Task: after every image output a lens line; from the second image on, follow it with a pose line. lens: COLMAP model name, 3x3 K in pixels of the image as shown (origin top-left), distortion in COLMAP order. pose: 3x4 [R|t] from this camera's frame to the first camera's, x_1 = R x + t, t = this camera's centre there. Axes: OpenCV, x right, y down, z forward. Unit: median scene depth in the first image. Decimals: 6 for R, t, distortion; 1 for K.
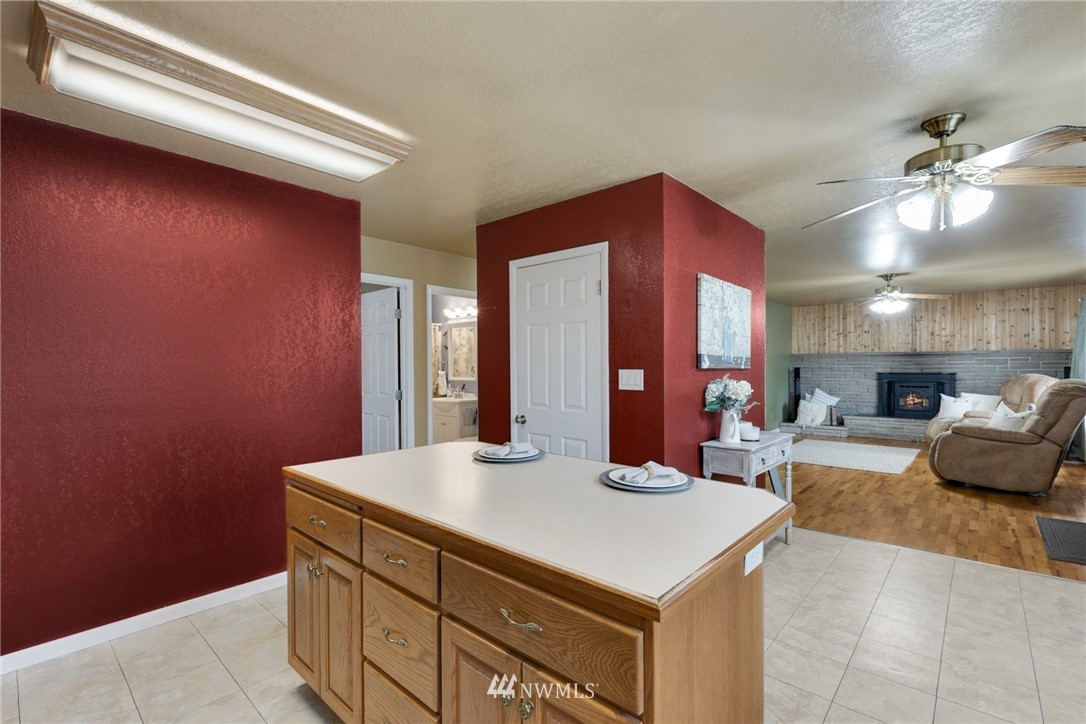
lens RADIAL K [[496.4, 0, 545.6], [0, 496.4, 366.0], [0, 0, 1]] dist [0.003995, 0.000431]
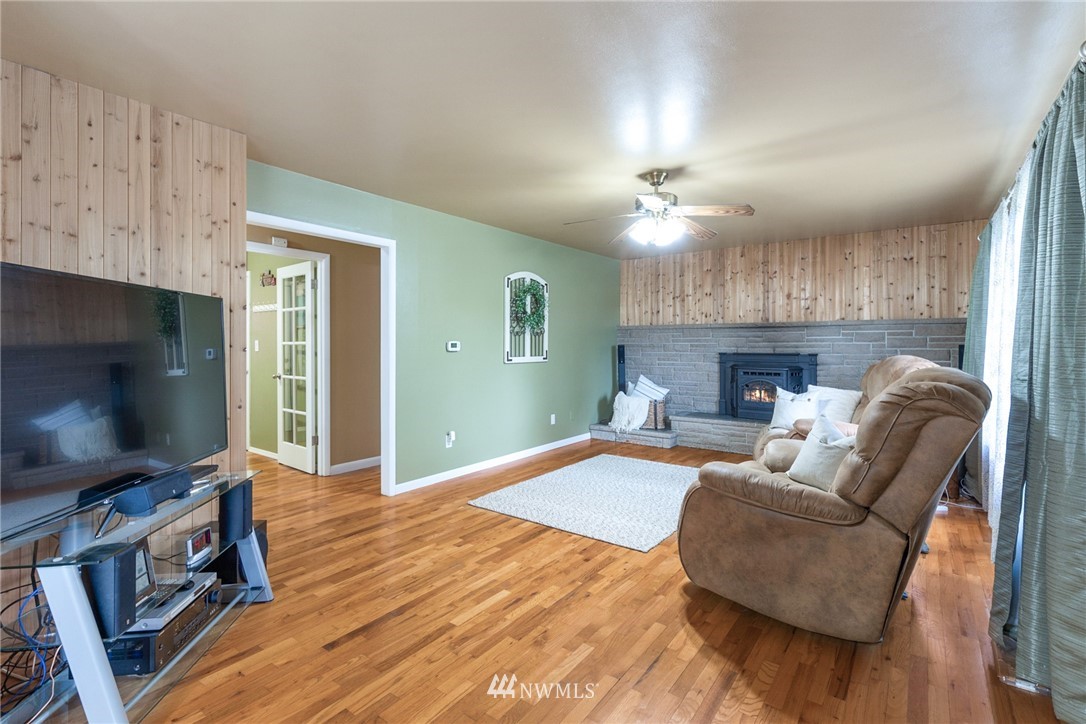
lens RADIAL K [[496.4, 0, 559.4], [0, 496.4, 342.9], [0, 0, 1]] dist [0.003995, 0.000431]
pose [[0.995686, 0.006855, 0.092533, 0.418201], [-0.006240, 0.999956, -0.006933, 0.006139], [-0.092577, 0.006326, 0.995685, 0.364674]]
